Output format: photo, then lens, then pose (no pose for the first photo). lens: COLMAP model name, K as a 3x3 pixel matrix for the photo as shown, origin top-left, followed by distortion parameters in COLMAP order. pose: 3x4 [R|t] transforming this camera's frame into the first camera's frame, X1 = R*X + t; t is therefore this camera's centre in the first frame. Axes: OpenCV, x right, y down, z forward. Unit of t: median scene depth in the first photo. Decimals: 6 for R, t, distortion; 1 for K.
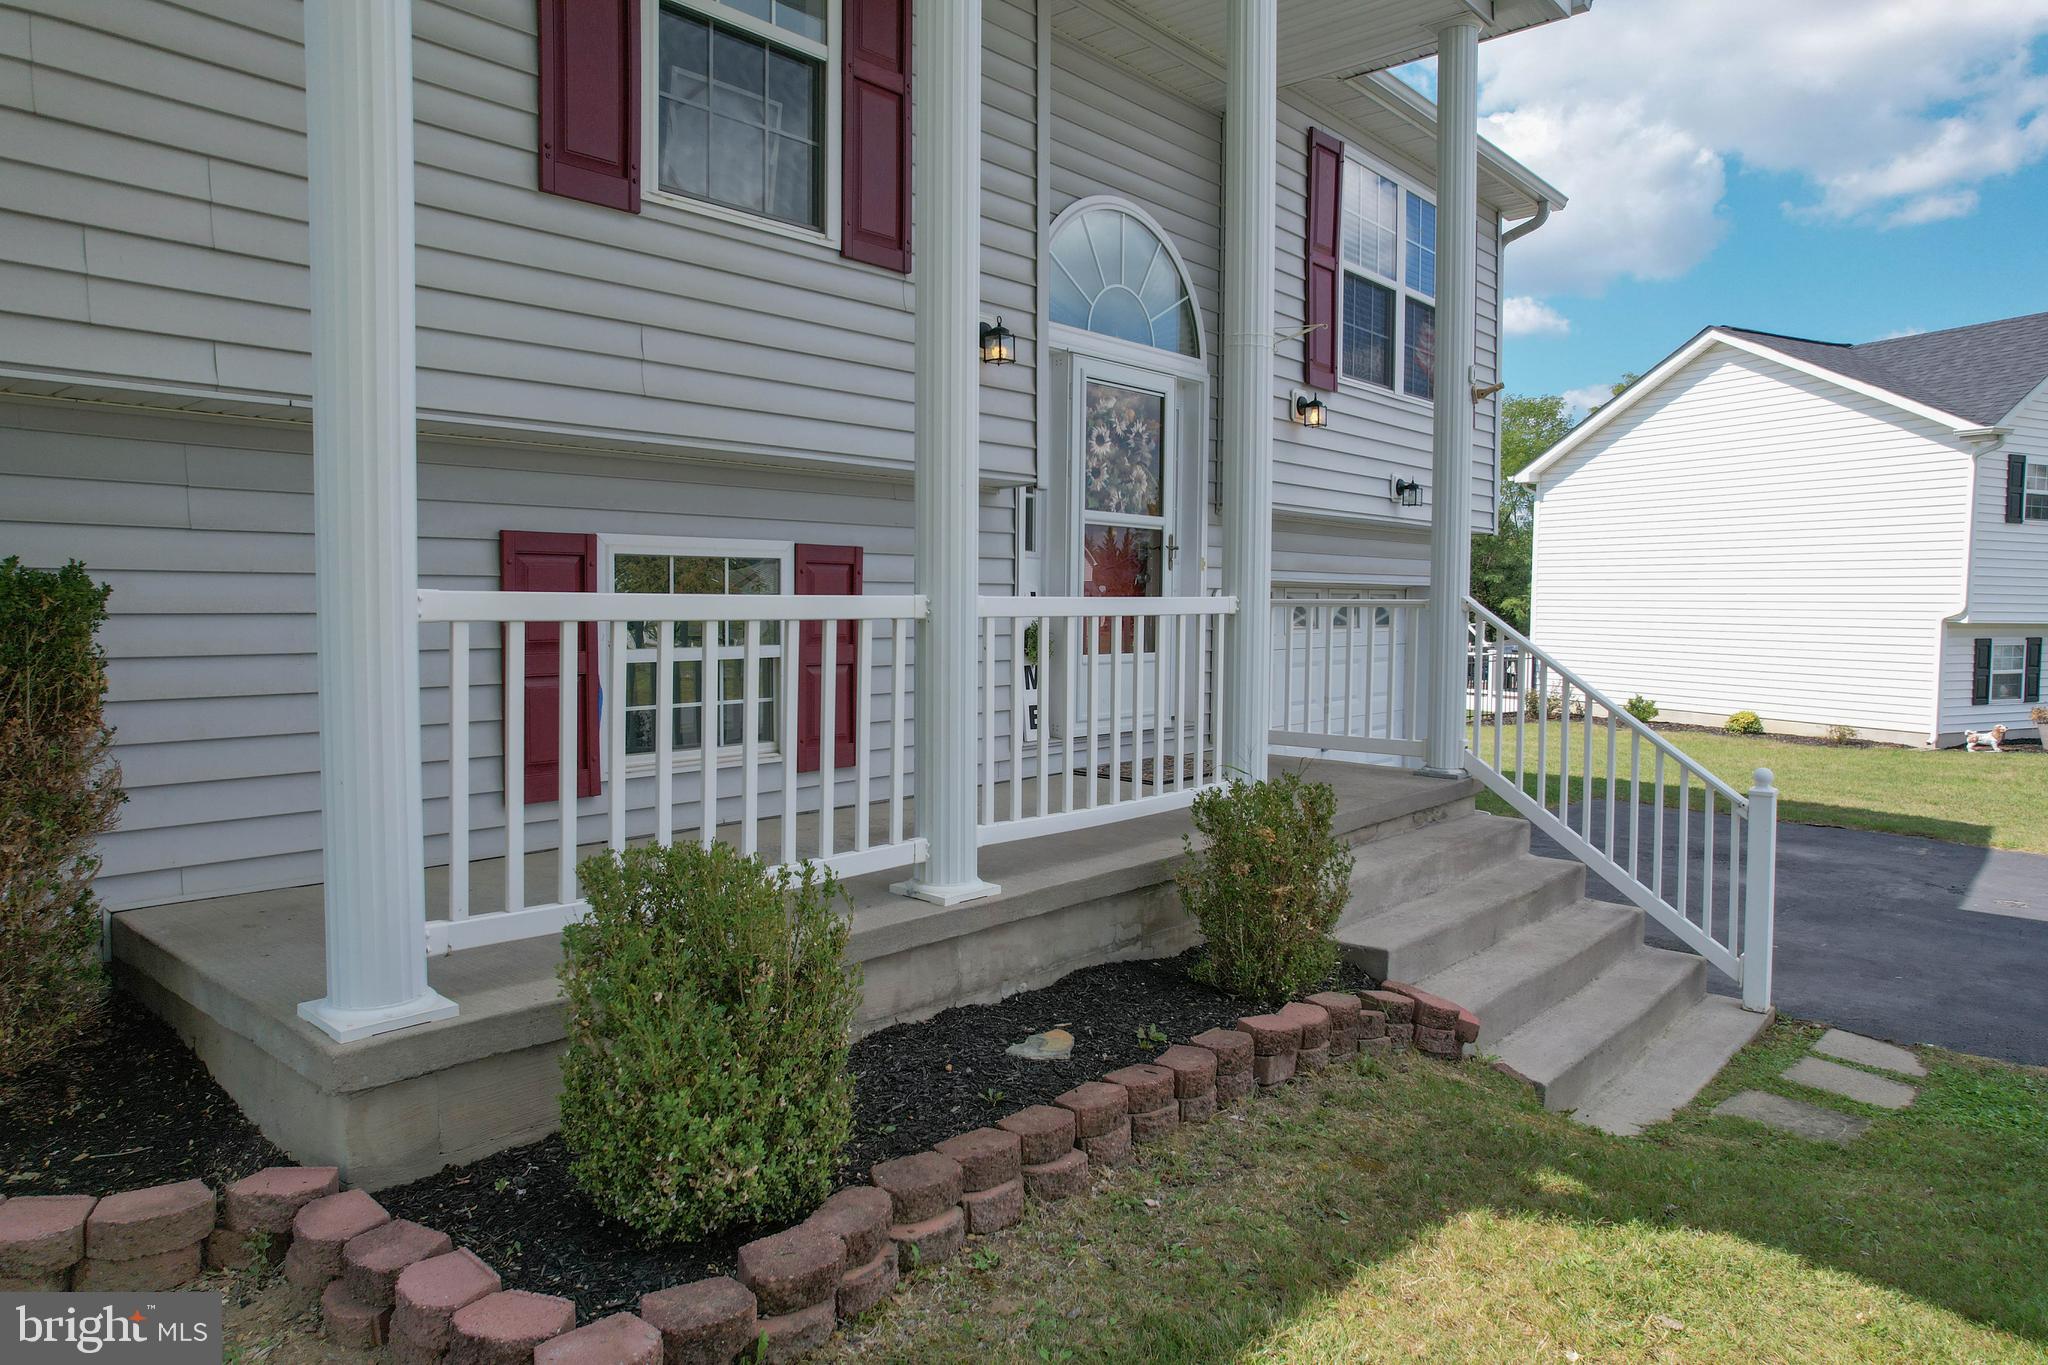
lens RADIAL K [[1308.7, 0, 1036.8], [0, 1308.7, 676.8], [0, 0, 1]] dist [-0.062569, 0.050358]
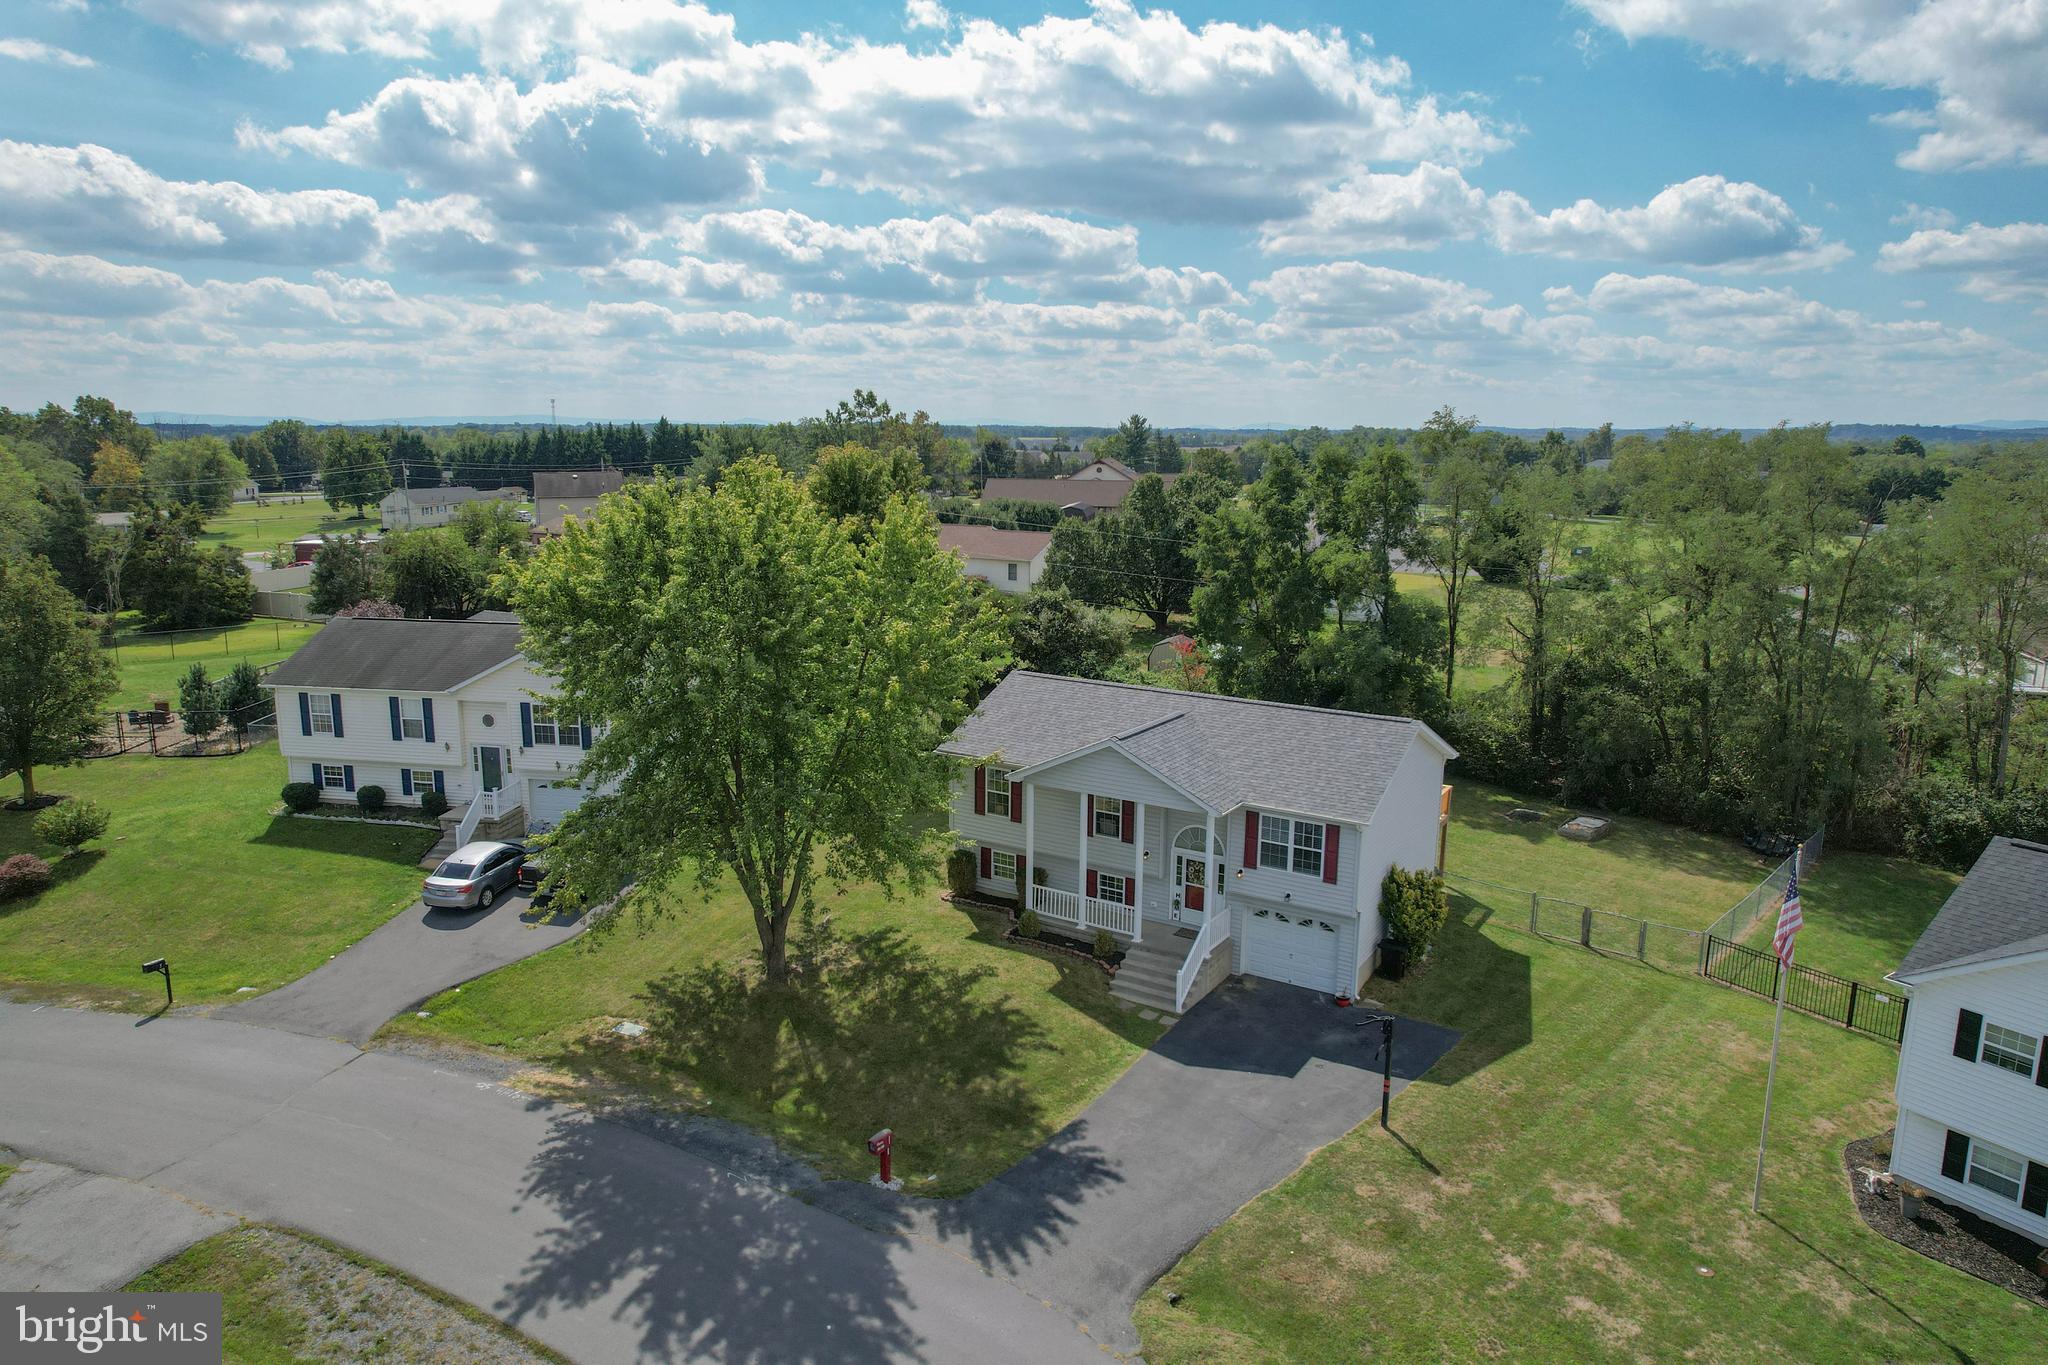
lens RADIAL K [[1308.7, 0, 1019.6], [0, 1308.7, 680.8], [0, 0, 1]] dist [-0.062569, 0.050358]
pose [[0.146724, 0.180731, -0.972527, 7.214751], [-0.065030, 0.982803, 0.172829, -2.630813], [0.987038, 0.037885, 0.155954, -0.753512]]
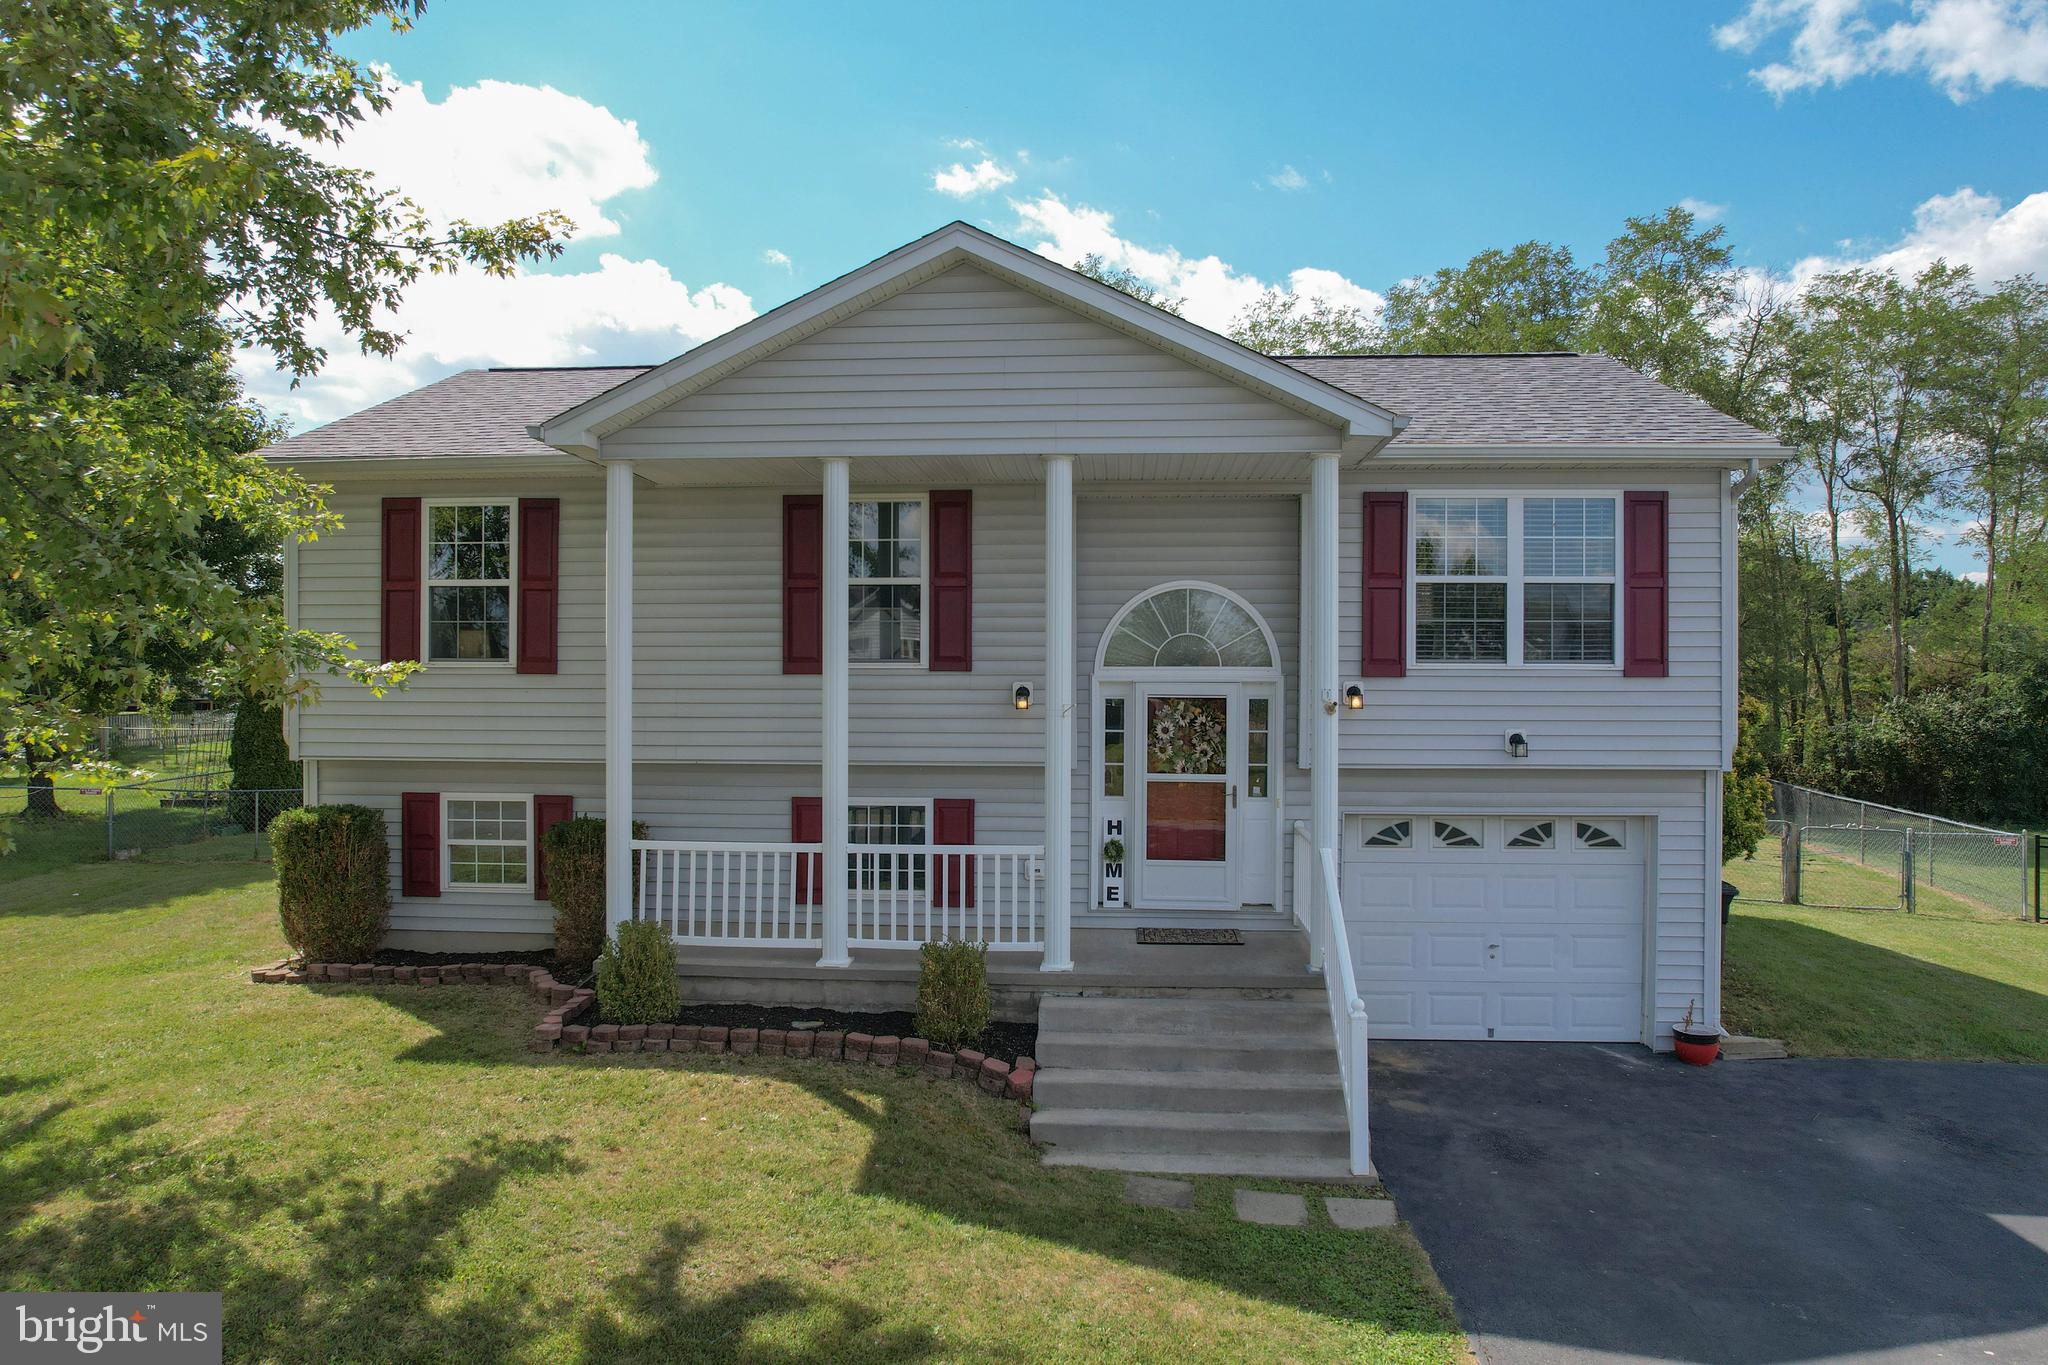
lens RADIAL K [[1308.7, 0, 1024.0], [0, 1308.7, 673.7], [0, 0, 1]] dist [-0.062569, 0.050358]
pose [[0.600007, -0.006931, -0.799965, 1.880657], [-0.046711, 0.997953, -0.043681, -0.256615], [0.798630, 0.063577, 0.598455, -0.197414]]
